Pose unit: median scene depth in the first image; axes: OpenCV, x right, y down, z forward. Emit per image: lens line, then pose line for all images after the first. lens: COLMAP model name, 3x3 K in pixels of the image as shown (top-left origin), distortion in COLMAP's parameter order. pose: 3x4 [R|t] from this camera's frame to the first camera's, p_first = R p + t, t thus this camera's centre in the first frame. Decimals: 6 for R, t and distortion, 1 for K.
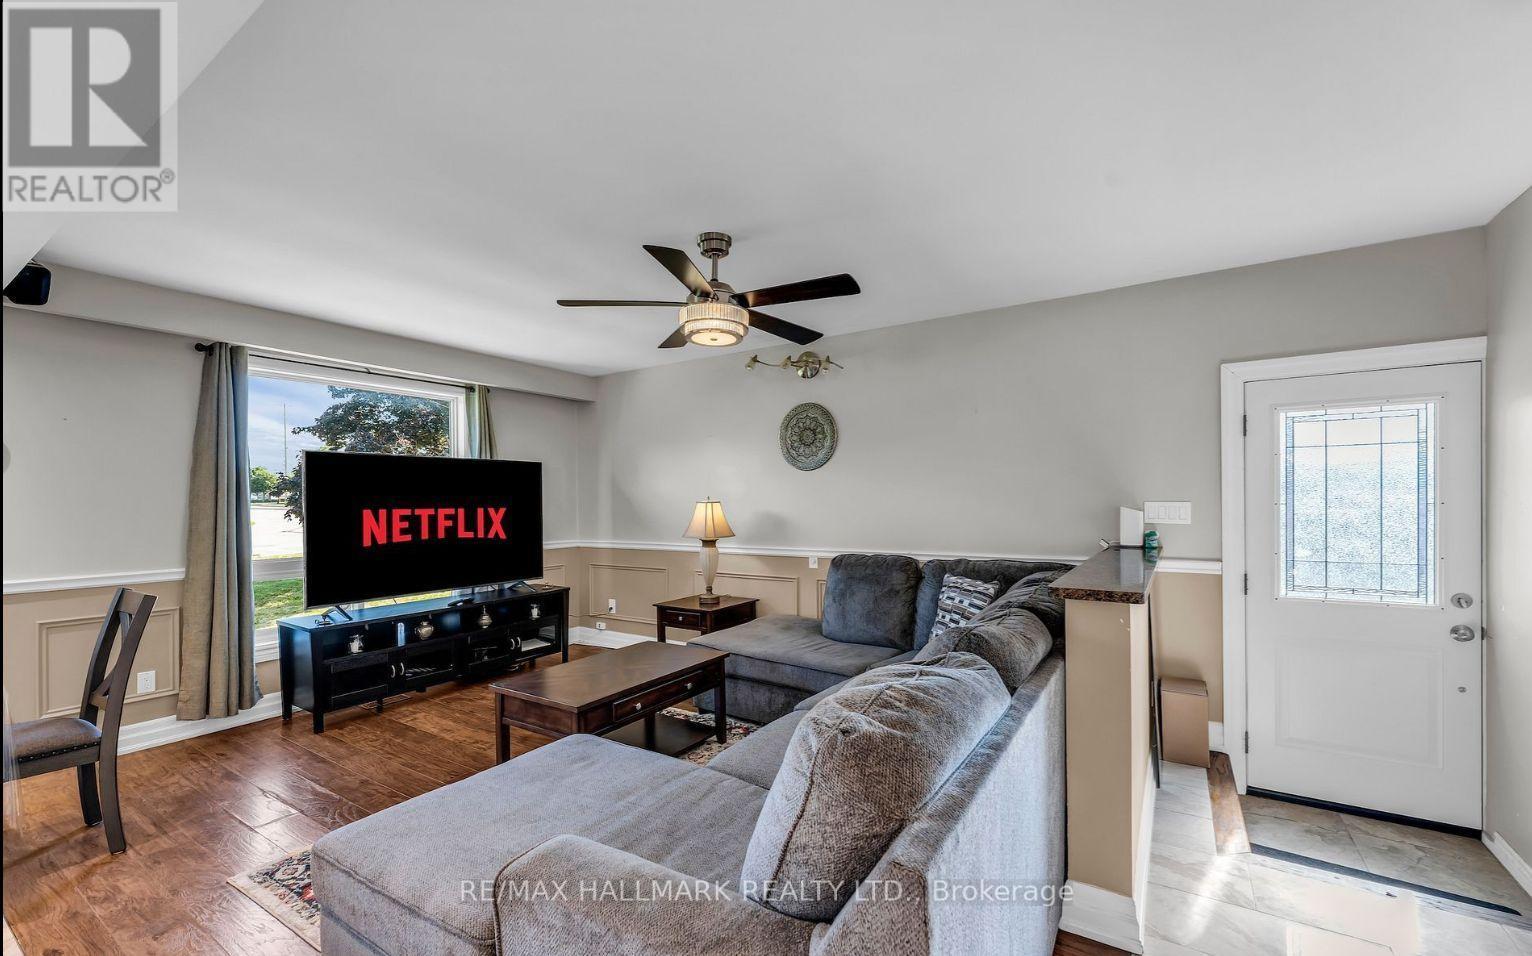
lens RADIAL K [[626.1, 0, 767.6], [0, 626.1, 504.4], [0, 0, 1]] dist [0.000604, 0.000412]
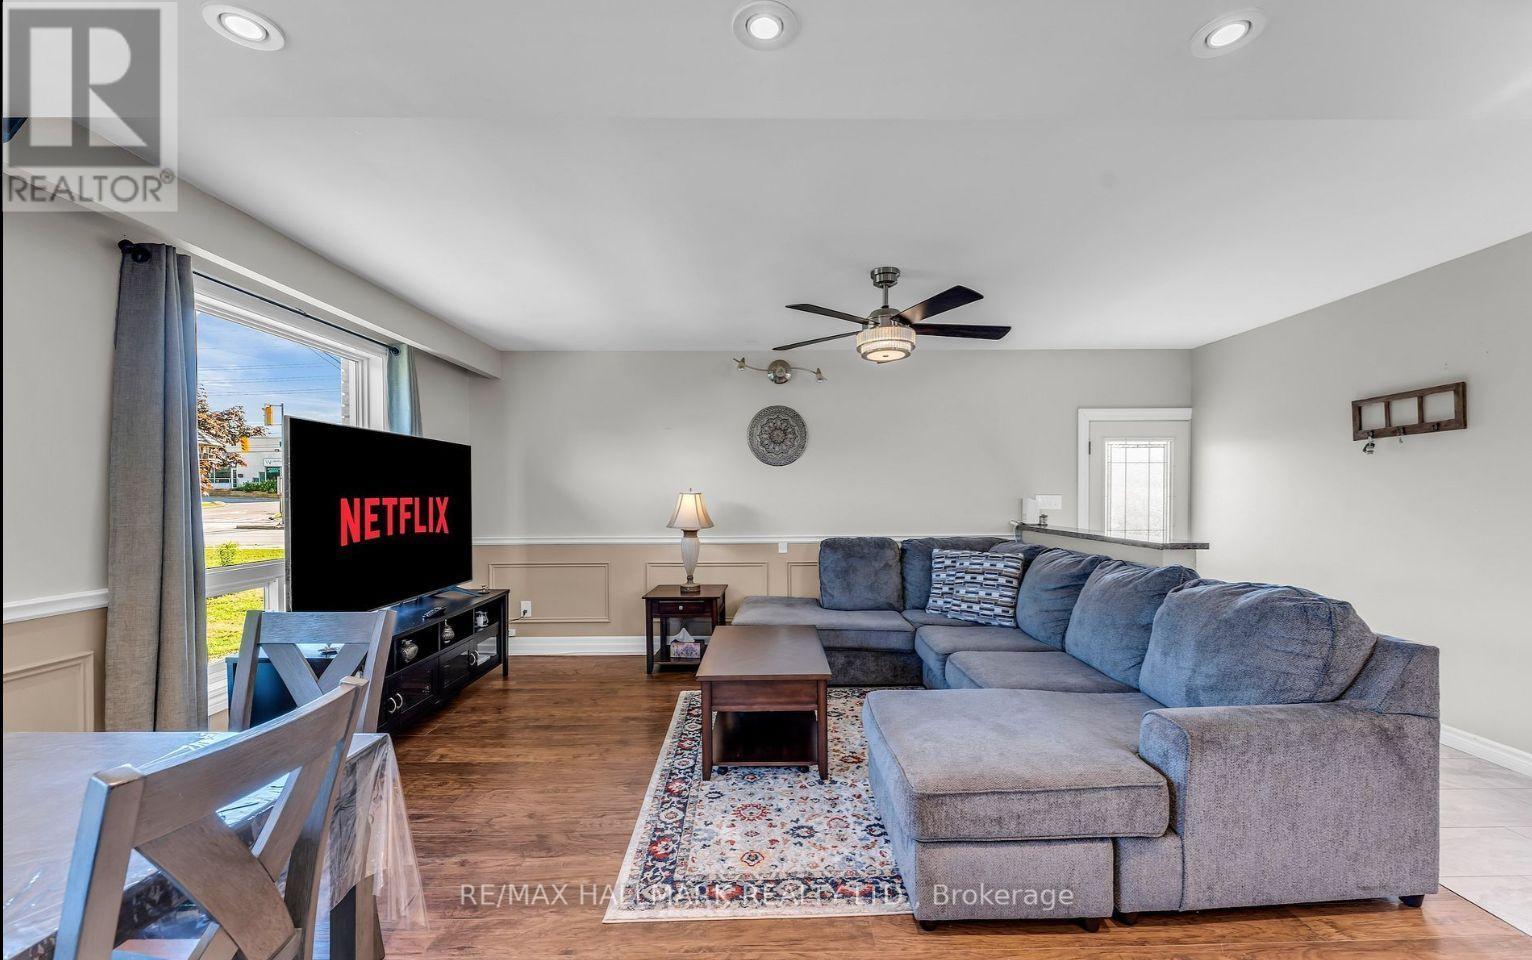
lens RADIAL K [[613.8, 0, 791.4], [0, 613.8, 492.0], [0, 0, 1]] dist [-0.000450, 0.000006]
pose [[0.836945, 0.011840, 0.547159, -0.513931], [-0.002756, 0.999844, -0.017420, 0.011538], [-0.547281, 0.013072, 0.836847, 0.069717]]
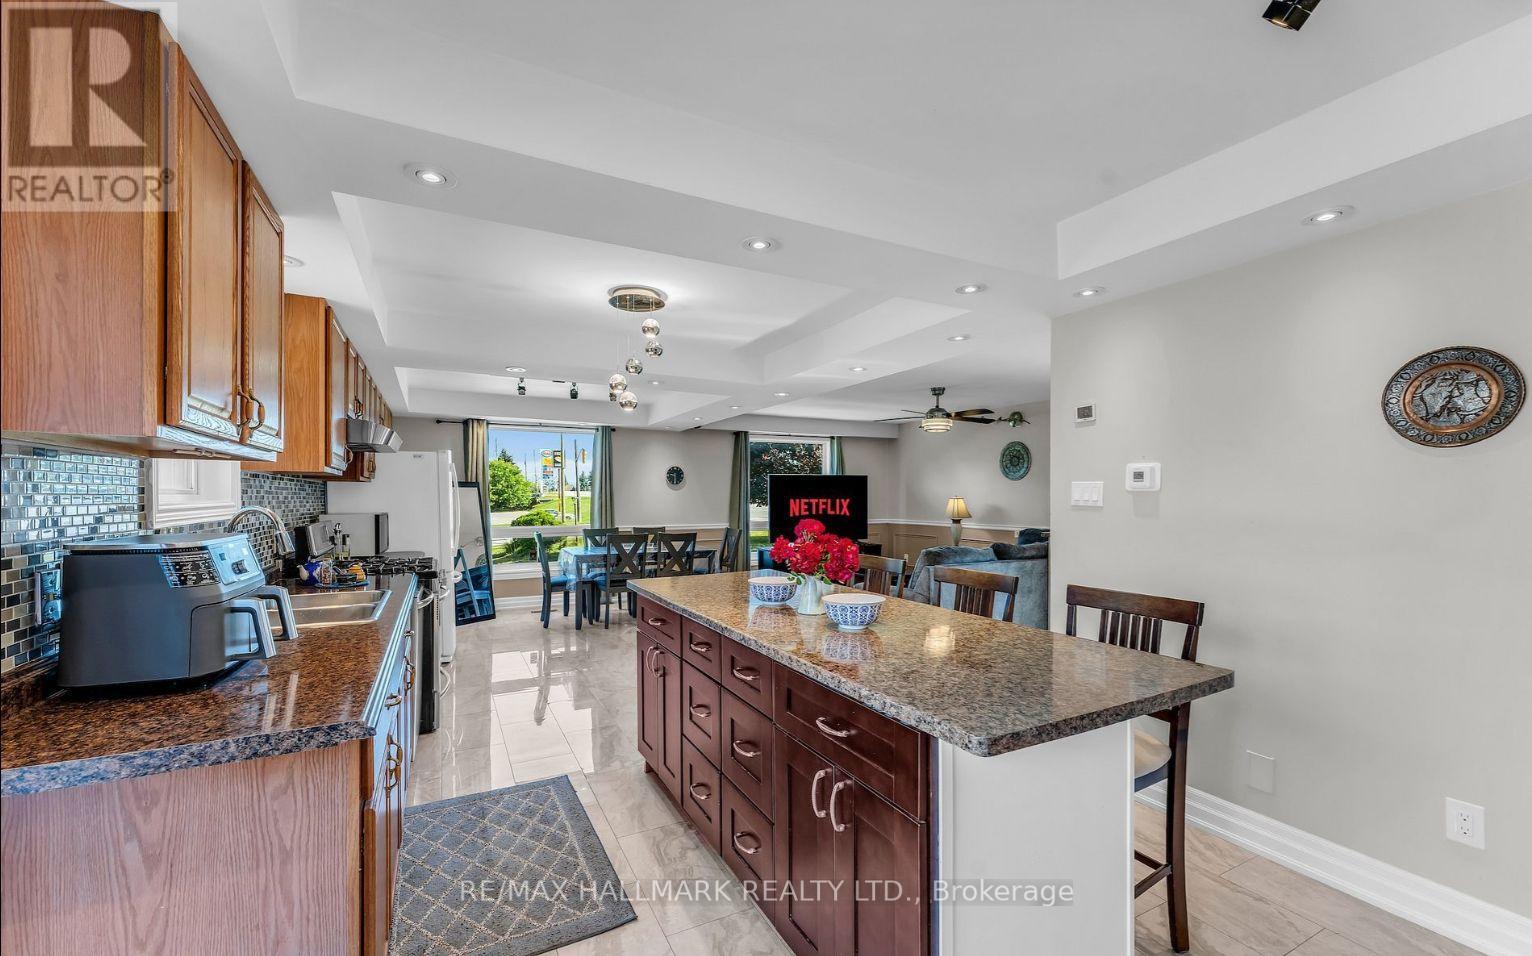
lens RADIAL K [[609.6, 0, 766.0], [0, 609.6, 478.0], [0, 0, 1]] dist [0.000137, 0.000057]
pose [[0.872179, 0.001251, -0.489185, 0.287292], [-0.015397, 0.999571, -0.024895, -0.010002], [0.488945, 0.029245, 0.871824, -0.797820]]
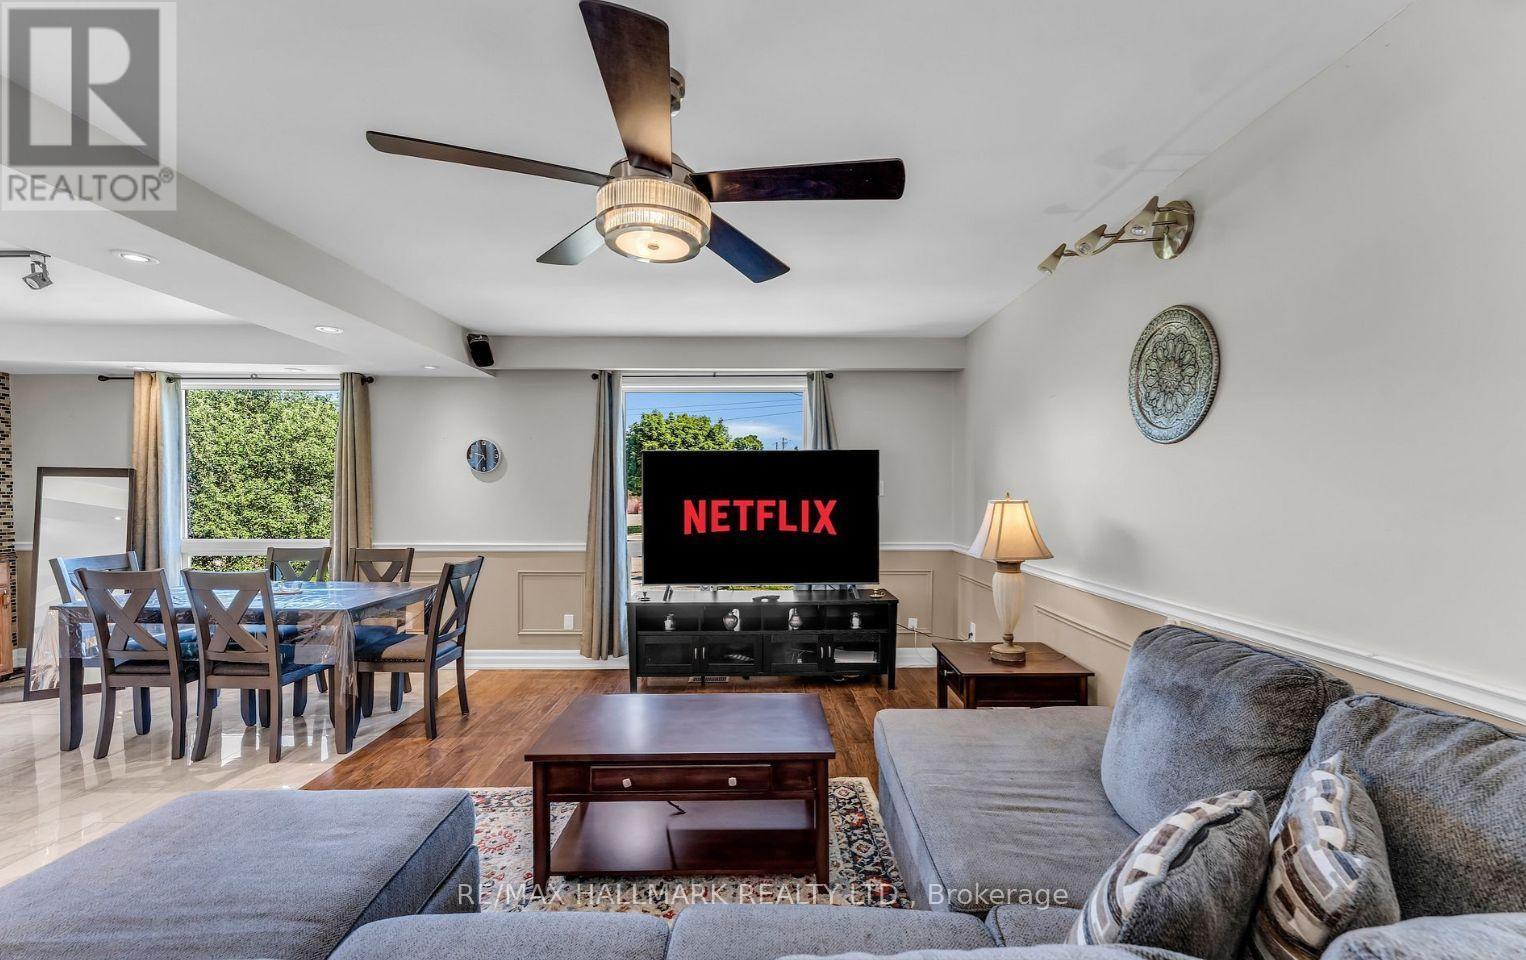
lens RADIAL K [[627.9, 0, 784.2], [0, 627.9, 481.6], [0, 0, 1]] dist [-0.000070, 0.000005]
pose [[0.556134, -0.000185, -0.831093, 0.311356], [-0.012397, 0.999887, -0.008518, -0.014233], [0.831000, 0.015040, 0.556068, 0.460062]]
